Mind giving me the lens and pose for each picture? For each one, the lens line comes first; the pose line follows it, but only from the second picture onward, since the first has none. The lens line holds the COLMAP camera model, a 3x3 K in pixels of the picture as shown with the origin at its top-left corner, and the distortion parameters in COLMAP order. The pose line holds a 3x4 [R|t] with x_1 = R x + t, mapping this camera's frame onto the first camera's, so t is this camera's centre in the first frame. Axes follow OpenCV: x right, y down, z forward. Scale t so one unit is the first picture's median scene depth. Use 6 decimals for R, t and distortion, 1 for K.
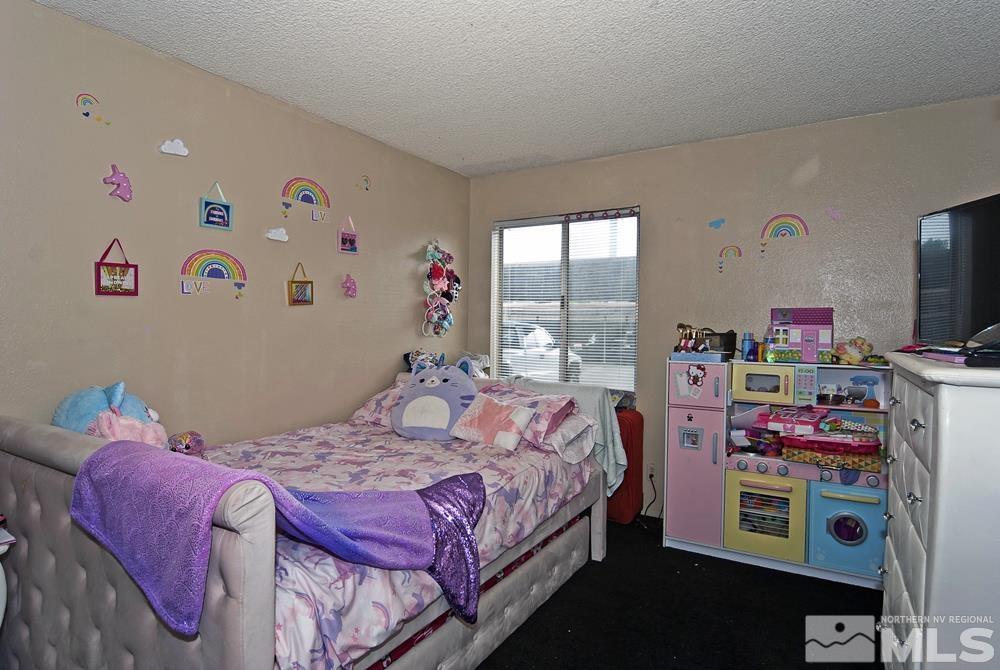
lens RADIAL K [[529.8, 0, 500.1], [0, 529.8, 332.0], [0, 0, 1]] dist [-0.014728, 0.000973]
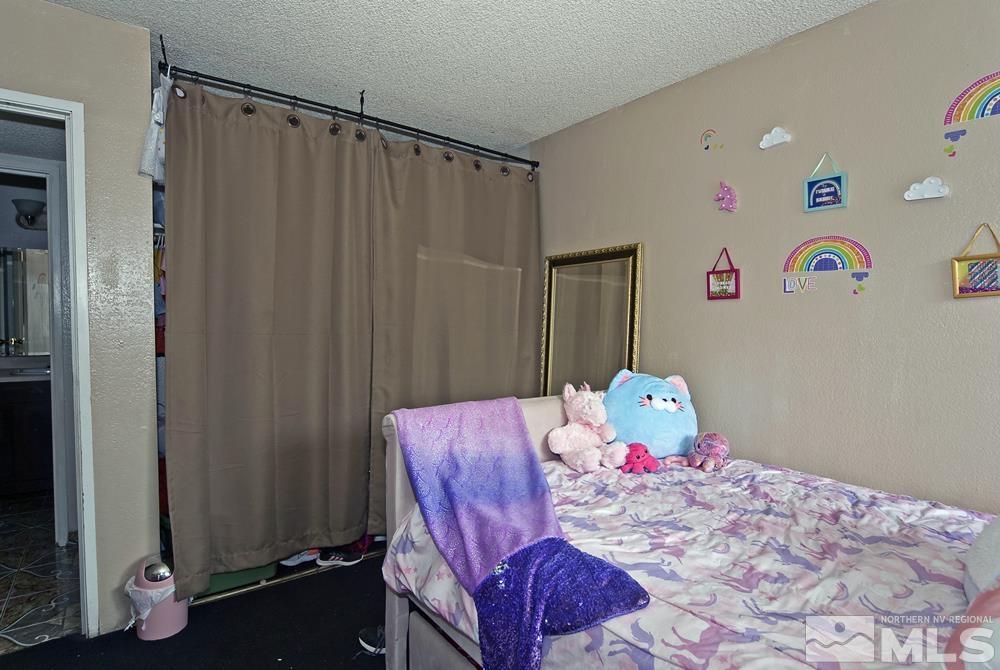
lens RADIAL K [[529.8, 0, 499.1], [0, 529.8, 337.5], [0, 0, 1]] dist [-0.014728, 0.000973]
pose [[-0.372166, 0.019466, -0.927962, 0.421109], [-0.031113, 0.998957, 0.033433, -0.010435], [0.927644, 0.041314, -0.371172, 0.864859]]
